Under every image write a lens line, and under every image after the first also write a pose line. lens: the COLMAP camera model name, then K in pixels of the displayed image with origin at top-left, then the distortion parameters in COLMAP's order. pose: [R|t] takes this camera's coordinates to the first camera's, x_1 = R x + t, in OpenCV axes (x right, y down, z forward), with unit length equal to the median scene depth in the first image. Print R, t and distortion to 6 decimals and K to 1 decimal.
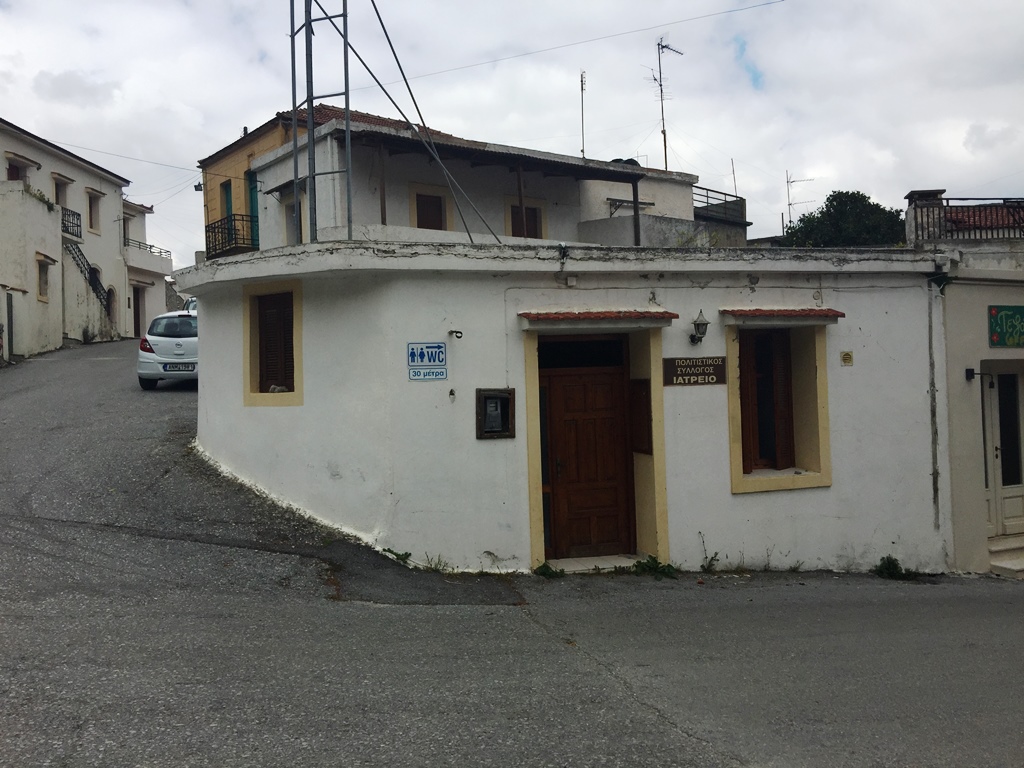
lens RADIAL K [[890.8, 0, 512.0], [0, 890.8, 384.0], [0, 0, 1]] dist [0.092253, -0.147410]
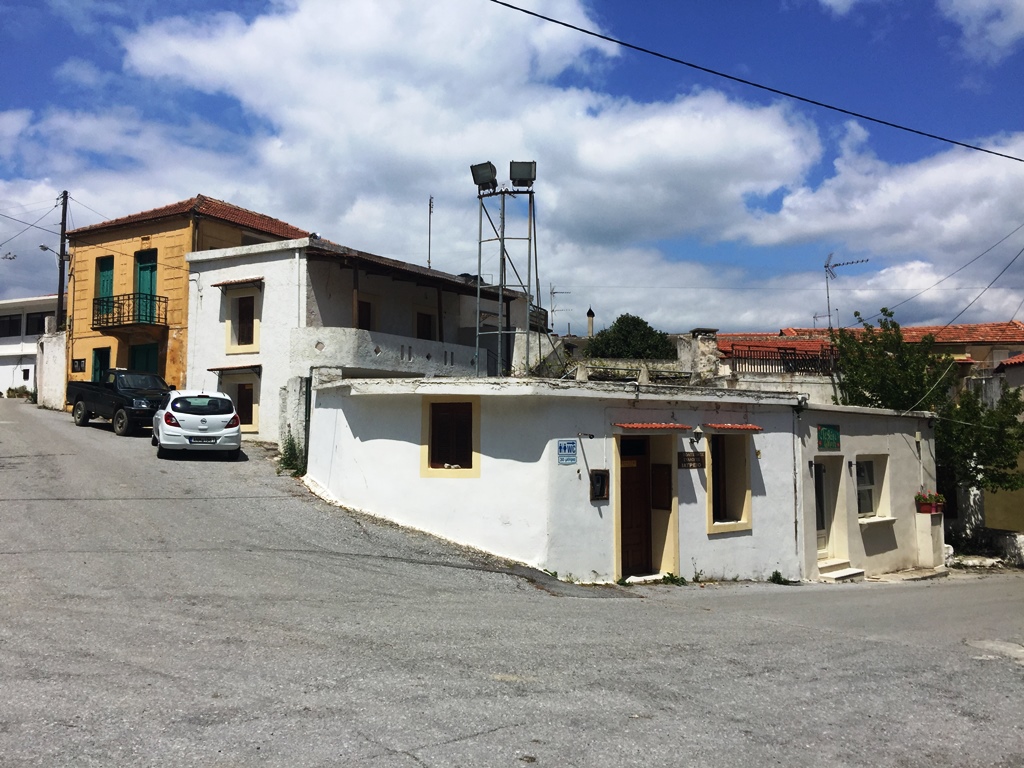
lens RADIAL K [[890.8, 0, 512.0], [0, 890.8, 384.0], [0, 0, 1]] dist [0.092253, -0.147410]
pose [[0.930363, 0.050309, 0.363171, -0.695444], [-0.024729, 0.996896, -0.074747, -0.022219], [-0.365805, 0.060561, 0.928719, -0.422744]]
